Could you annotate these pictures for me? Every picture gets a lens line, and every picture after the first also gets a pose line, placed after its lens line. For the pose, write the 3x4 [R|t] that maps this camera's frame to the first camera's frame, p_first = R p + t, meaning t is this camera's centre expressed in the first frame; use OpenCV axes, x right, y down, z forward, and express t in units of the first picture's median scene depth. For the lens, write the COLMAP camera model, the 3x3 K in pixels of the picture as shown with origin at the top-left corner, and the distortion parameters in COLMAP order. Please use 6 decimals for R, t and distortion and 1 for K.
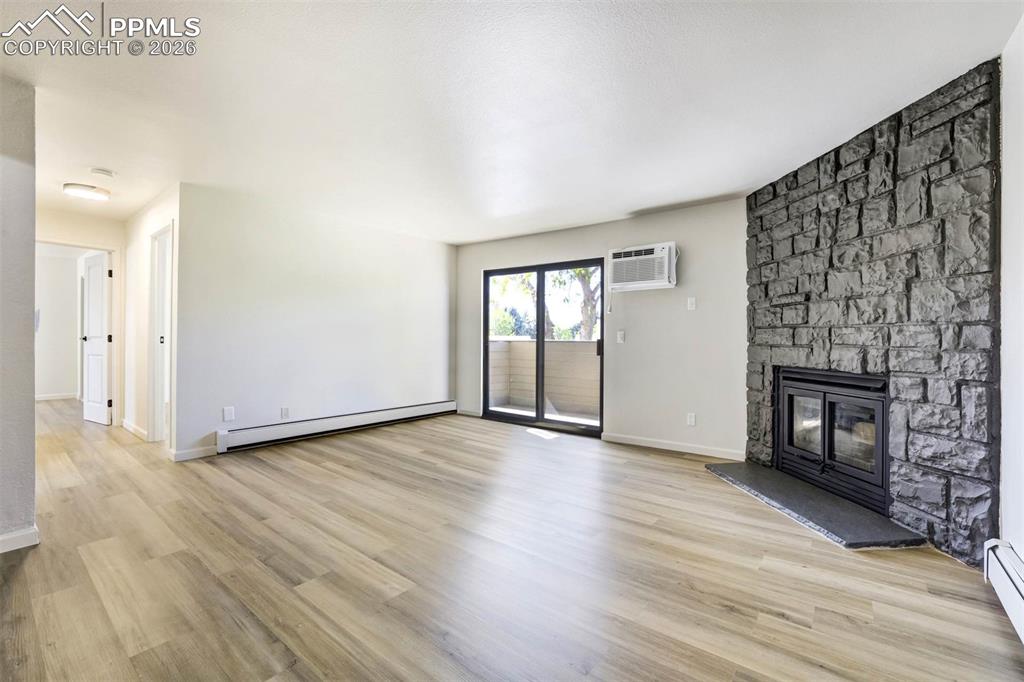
lens RADIAL K [[439.2, 0, 514.3], [0, 439.2, 339.3], [0, 0, 1]] dist [-0.017481, 0.000316]
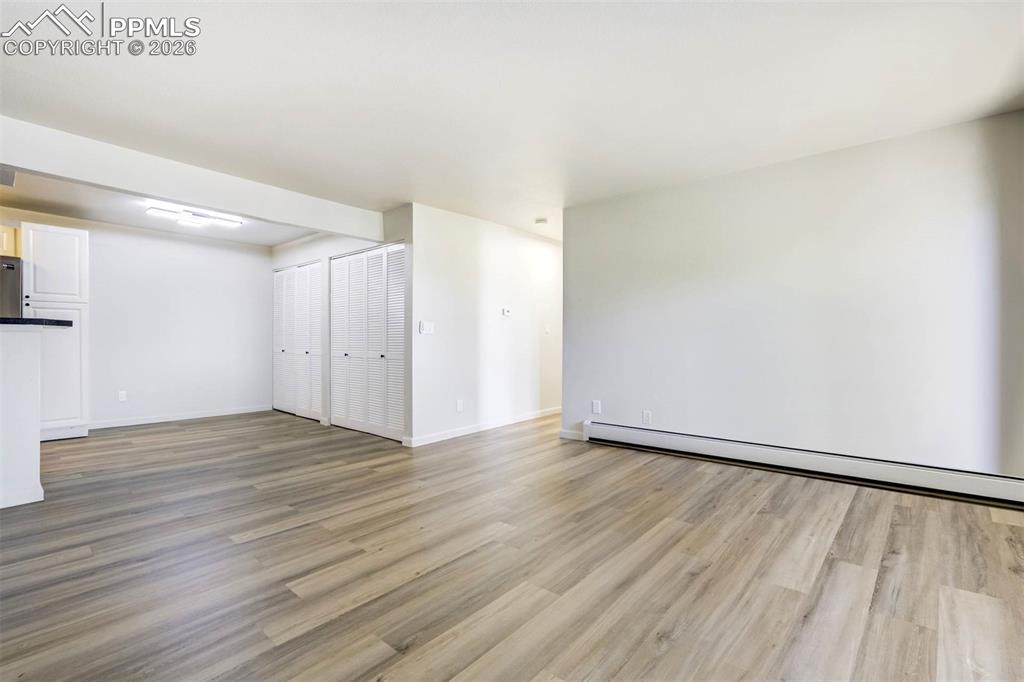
lens RADIAL K [[435.7, 0, 512.0], [0, 435.7, 341.0], [0, 0, 1]] dist [0.000243, 0.000067]
pose [[-0.027013, -0.006414, -0.999615, 0.795317], [0.003043, 0.999974, -0.006498, 0.024628], [0.999630, -0.003217, -0.026992, 1.515539]]
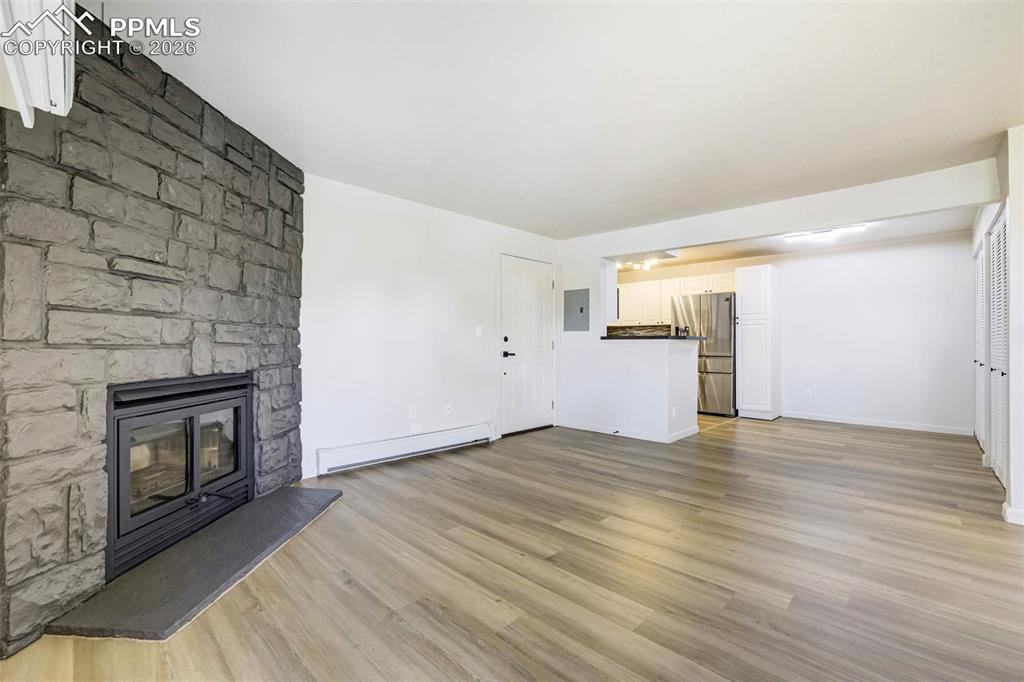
lens RADIAL K [[445.8, 0, 520.2], [0, 445.8, 344.2], [0, 0, 1]] dist [-0.015869, 0.000445]
pose [[-0.997189, -0.004922, 0.074771, 0.130114], [-0.005652, 0.999938, -0.009549, 0.012873], [-0.074720, -0.009945, -0.997155, 2.337111]]
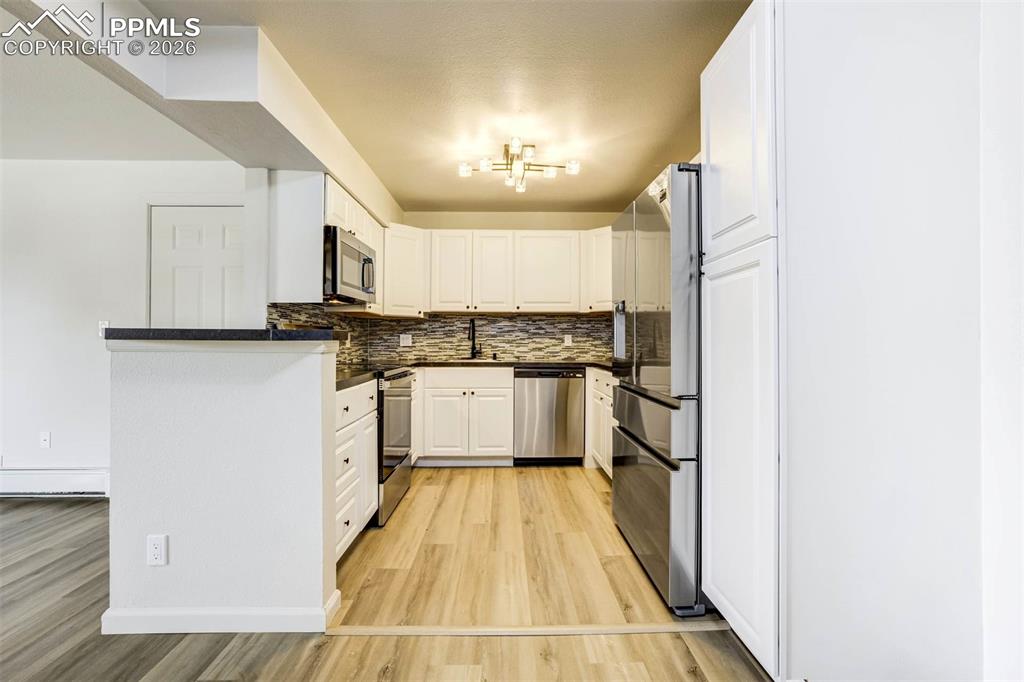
lens RADIAL K [[439.2, 0, 514.3], [0, 439.2, 339.3], [0, 0, 1]] dist [-0.017481, 0.000316]
pose [[-0.648860, 0.005115, 0.760890, -1.388942], [-0.007548, 0.999885, -0.013158, -0.032109], [-0.760870, -0.014281, -0.648747, 0.157985]]
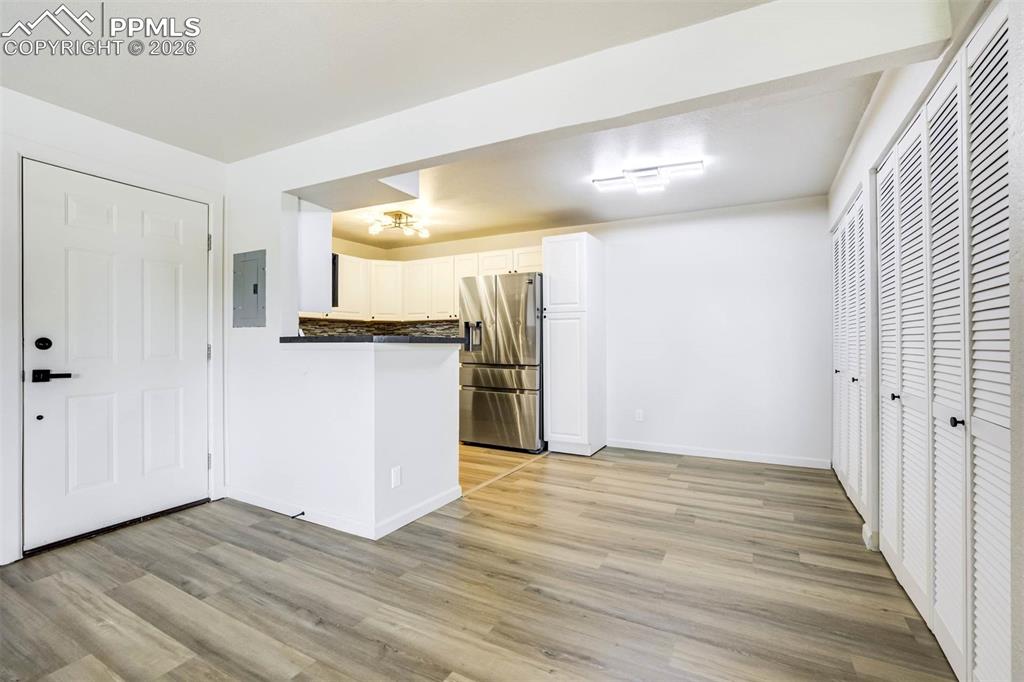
lens RADIAL K [[445.8, 0, 520.2], [0, 445.8, 344.2], [0, 0, 1]] dist [-0.015869, 0.000445]
pose [[-0.983216, 0.001068, -0.182441, -0.568471], [0.002376, 0.999973, -0.006950, -0.022043], [0.182429, -0.007267, -0.983192, 1.328659]]
